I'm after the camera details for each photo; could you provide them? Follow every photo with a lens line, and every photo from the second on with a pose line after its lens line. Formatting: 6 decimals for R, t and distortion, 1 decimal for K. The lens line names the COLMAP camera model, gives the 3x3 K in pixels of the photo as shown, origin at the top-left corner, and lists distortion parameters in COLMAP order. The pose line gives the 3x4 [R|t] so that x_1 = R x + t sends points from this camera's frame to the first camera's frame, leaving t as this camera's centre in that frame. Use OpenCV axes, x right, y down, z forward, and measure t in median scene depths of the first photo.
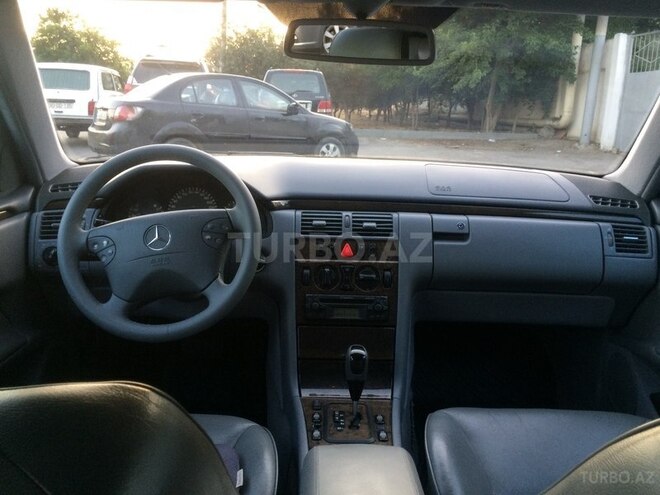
lens RADIAL K [[567.1, 0, 329.4], [0, 567.1, 245.1], [0, 0, 1]] dist [0.084364, -0.118446]
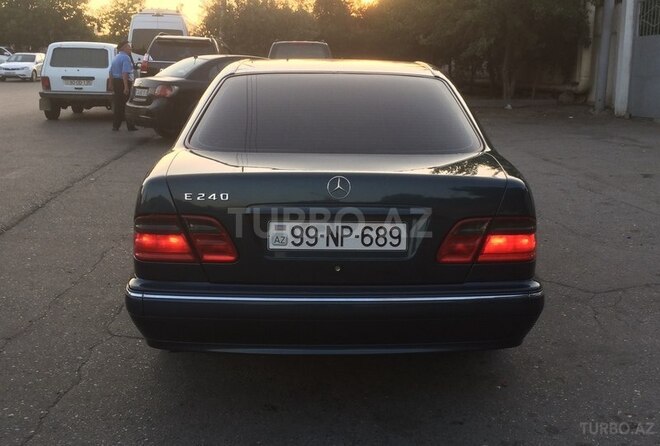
lens RADIAL K [[764.1, 0, 327.3], [0, 764.1, 212.4], [0, 0, 1]] dist [0.079336, 0.000000]
pose [[0.999677, -0.016029, -0.019703, 0.013117], [0.015005, 0.998582, -0.051071, 0.092883], [0.020494, 0.050759, 0.998501, -0.488834]]
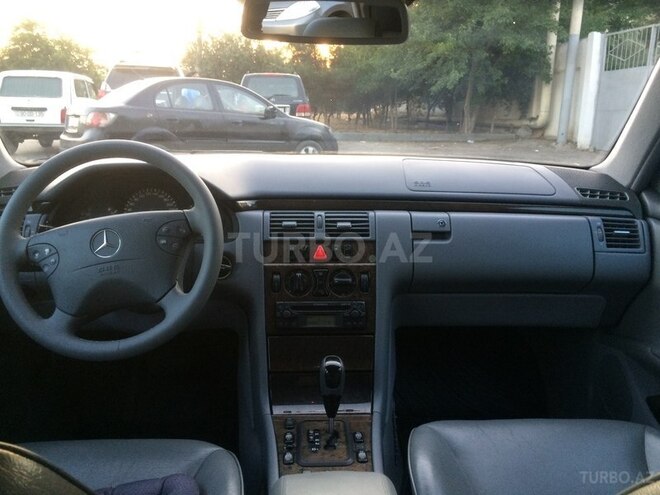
lens RADIAL K [[567.1, 0, 329.4], [0, 567.1, 247.1], [0, 0, 1]] dist [0.084364, -0.118446]
pose [[0.999233, -0.024857, 0.030261, 0.002455], [0.024984, 0.999681, -0.003819, 0.000541], [-0.030157, 0.004573, 0.999535, 0.010308]]
